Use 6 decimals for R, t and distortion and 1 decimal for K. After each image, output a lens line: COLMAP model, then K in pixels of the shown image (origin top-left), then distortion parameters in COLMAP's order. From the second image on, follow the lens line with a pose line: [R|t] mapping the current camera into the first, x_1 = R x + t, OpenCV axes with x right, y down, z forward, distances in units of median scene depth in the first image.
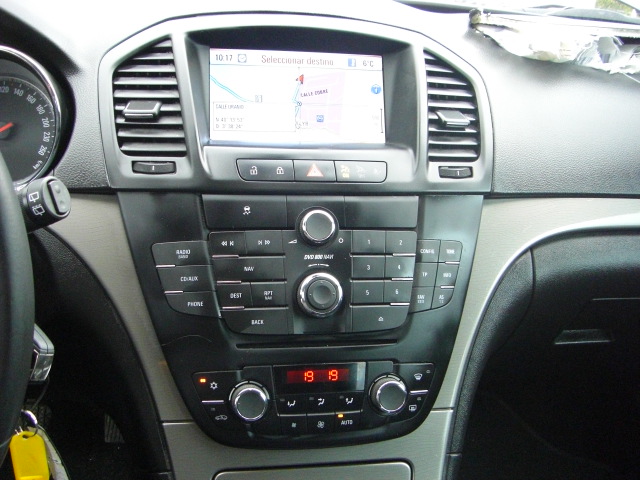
lens RADIAL K [[727.5, 0, 314.2], [0, 727.5, 235.3], [0, 0, 1]] dist [-0.146917, 0.000000]
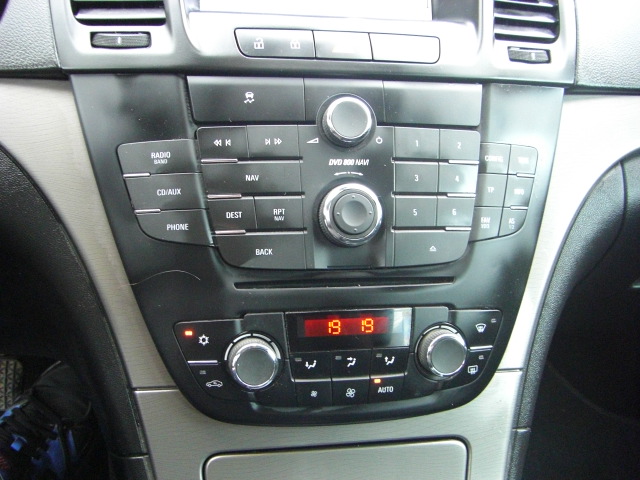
lens RADIAL K [[727.5, 0, 317.7], [0, 727.5, 240.1], [0, 0, 1]] dist [-0.146917, 0.000000]
pose [[0.999993, 0.002017, 0.003278, -0.025472], [-0.002261, 0.997089, 0.076214, 0.048972], [-0.003115, -0.076221, 0.997086, 0.262789]]
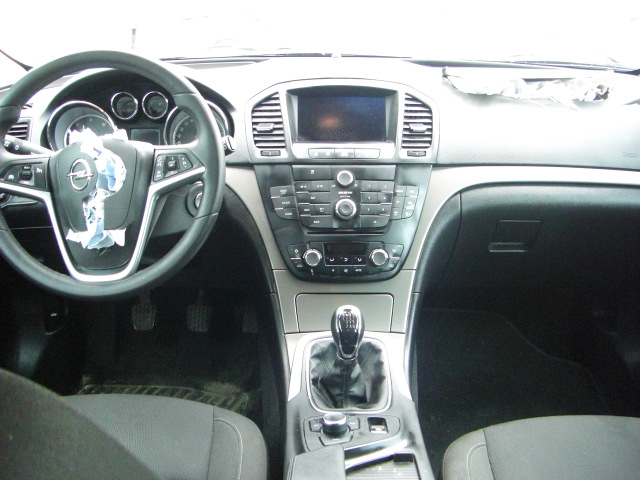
lens RADIAL K [[727.5, 0, 324.2], [0, 727.5, 237.3], [0, 0, 1]] dist [-0.146917, 0.000000]
pose [[0.985281, -0.006045, -0.170836, 0.296799], [0.000910, 0.999546, -0.030115, 0.215686], [0.170940, 0.029517, 0.984839, -1.073185]]
